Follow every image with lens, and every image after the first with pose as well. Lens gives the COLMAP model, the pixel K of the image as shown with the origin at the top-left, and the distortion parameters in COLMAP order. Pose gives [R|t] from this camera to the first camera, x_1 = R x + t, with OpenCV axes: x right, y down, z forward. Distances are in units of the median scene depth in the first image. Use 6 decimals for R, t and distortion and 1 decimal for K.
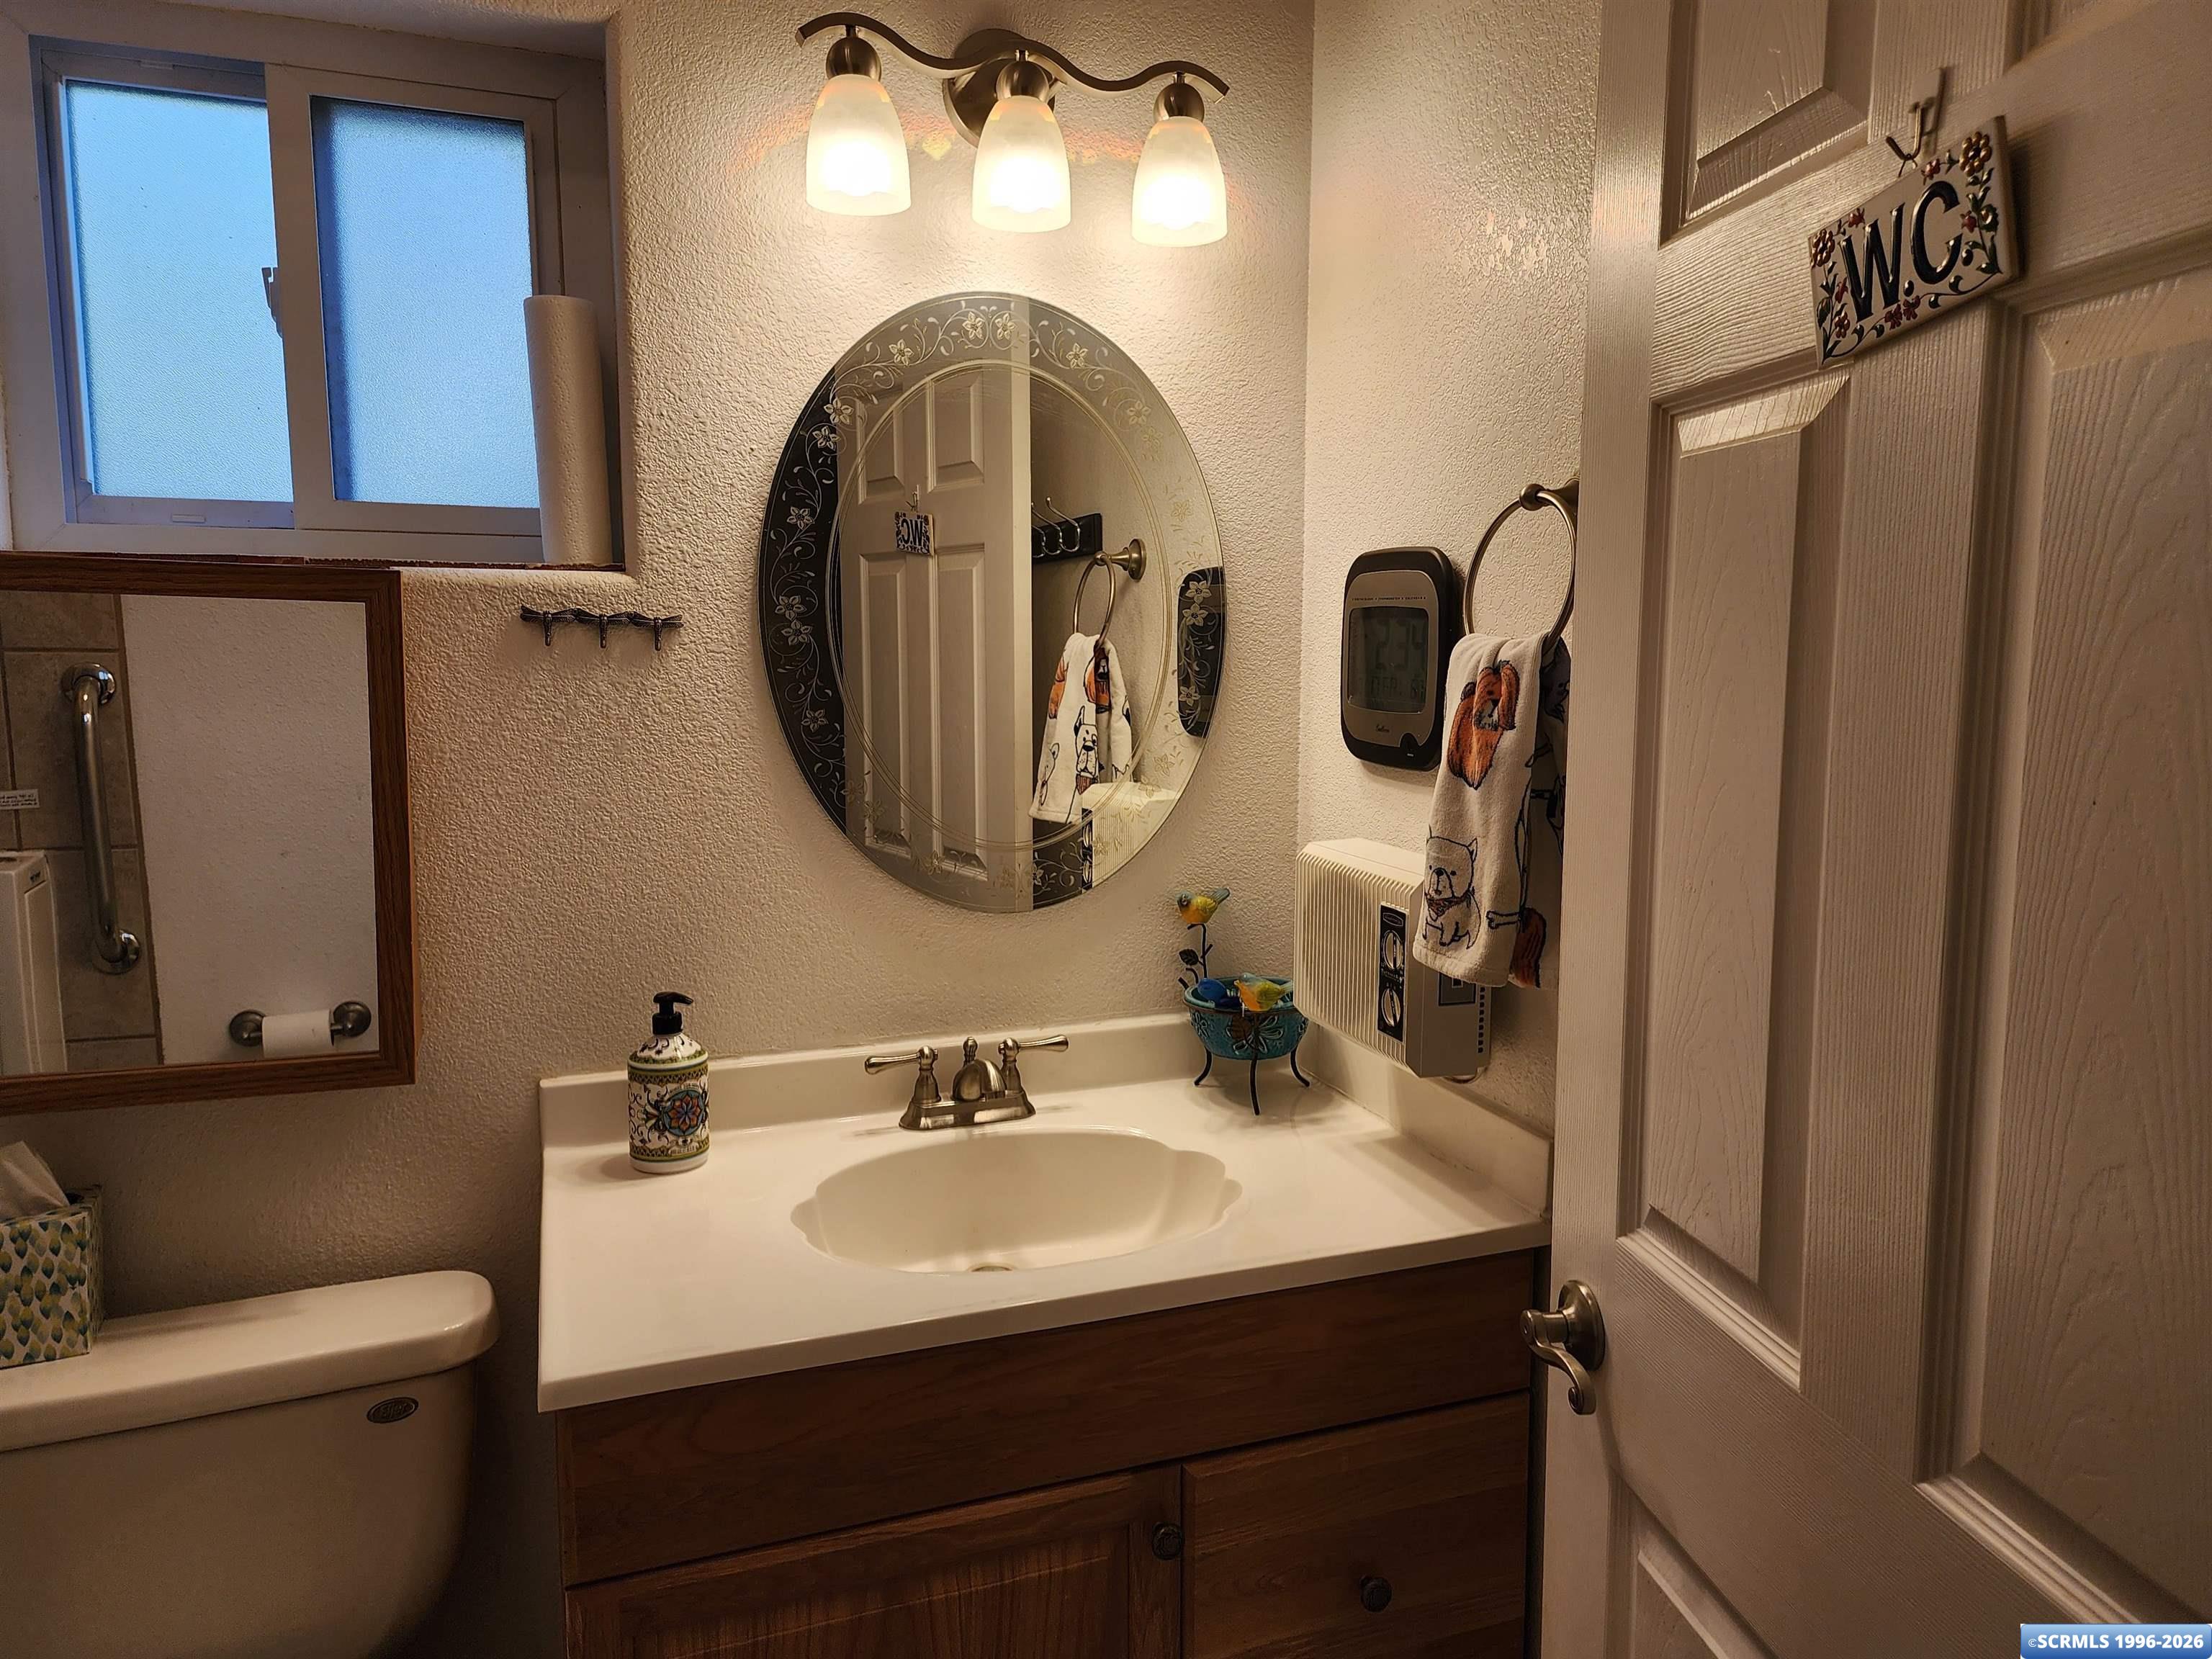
lens RADIAL K [[1467.0, 0, 1093.6], [0, 1467.0, 821.9], [0, 0, 1]] dist [0.092228, -0.118484]
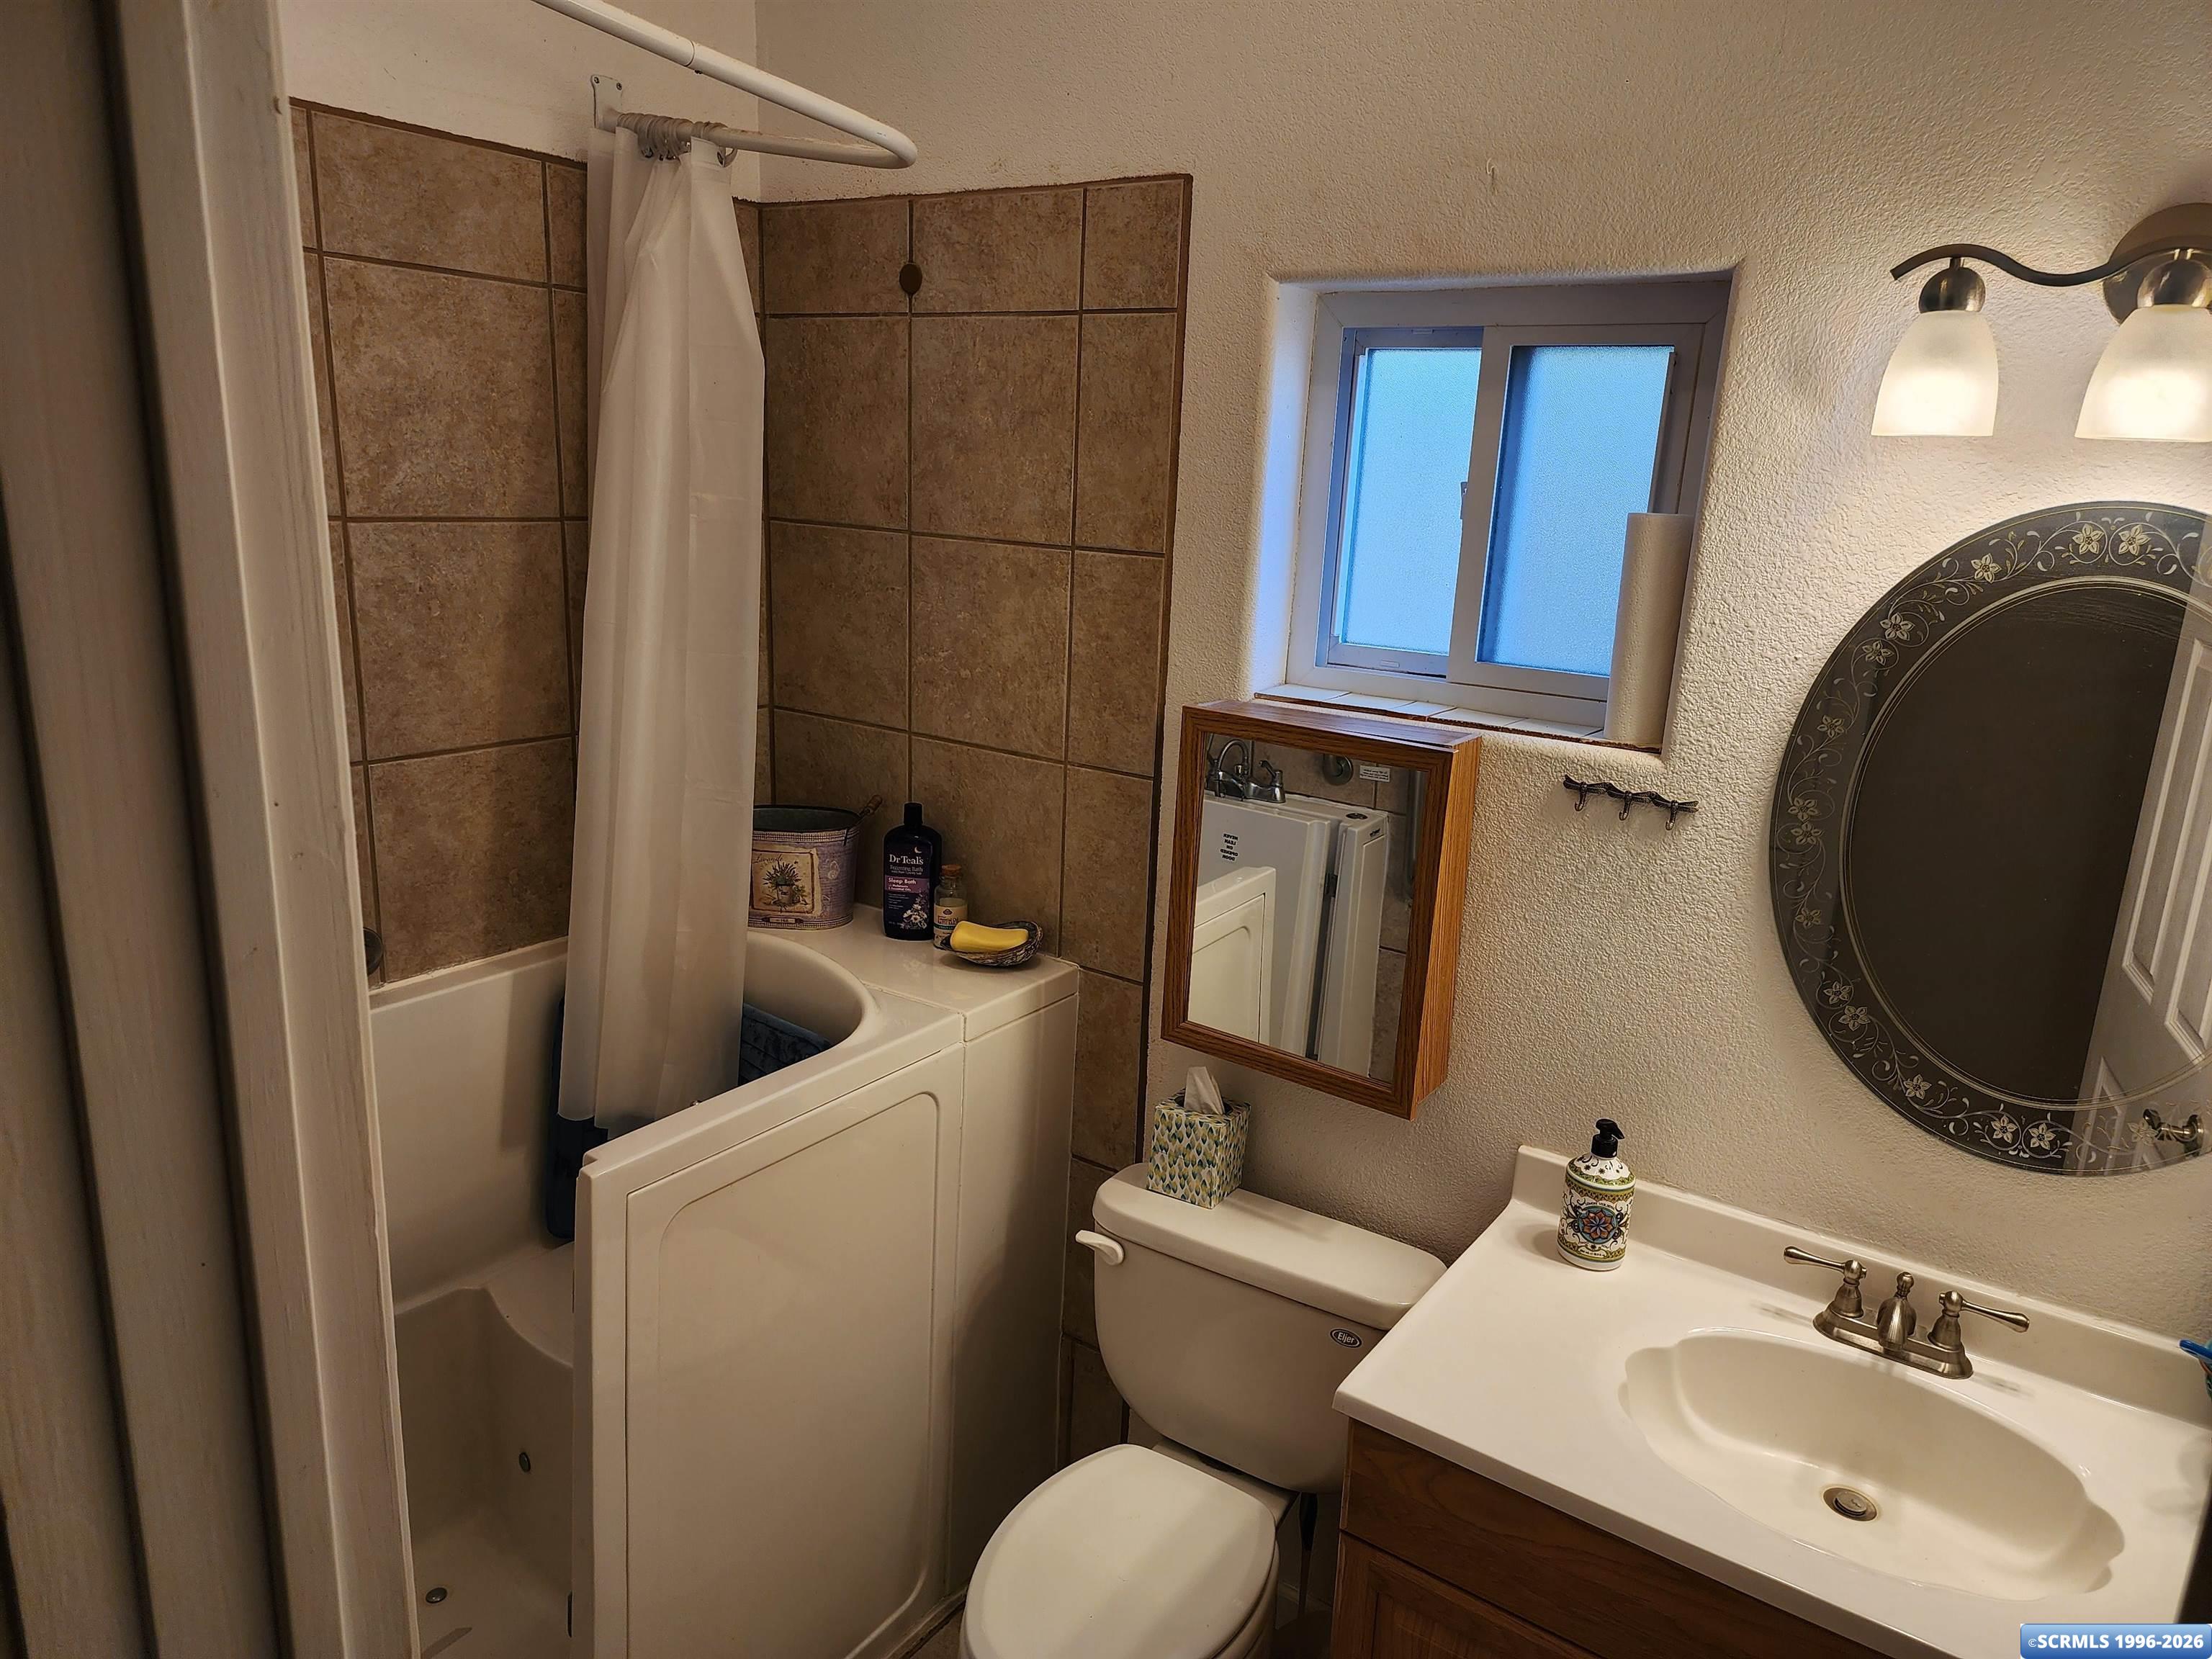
lens RADIAL K [[1497.2, 0, 1098.1], [0, 1497.2, 831.4], [0, 0, 1]] dist [0.054662, -0.039038]
pose [[0.561778, 0.228482, -0.795111, 0.372341], [-0.133052, 0.973547, 0.185751, -0.269937], [0.816518, 0.001441, 0.577318, -0.013145]]
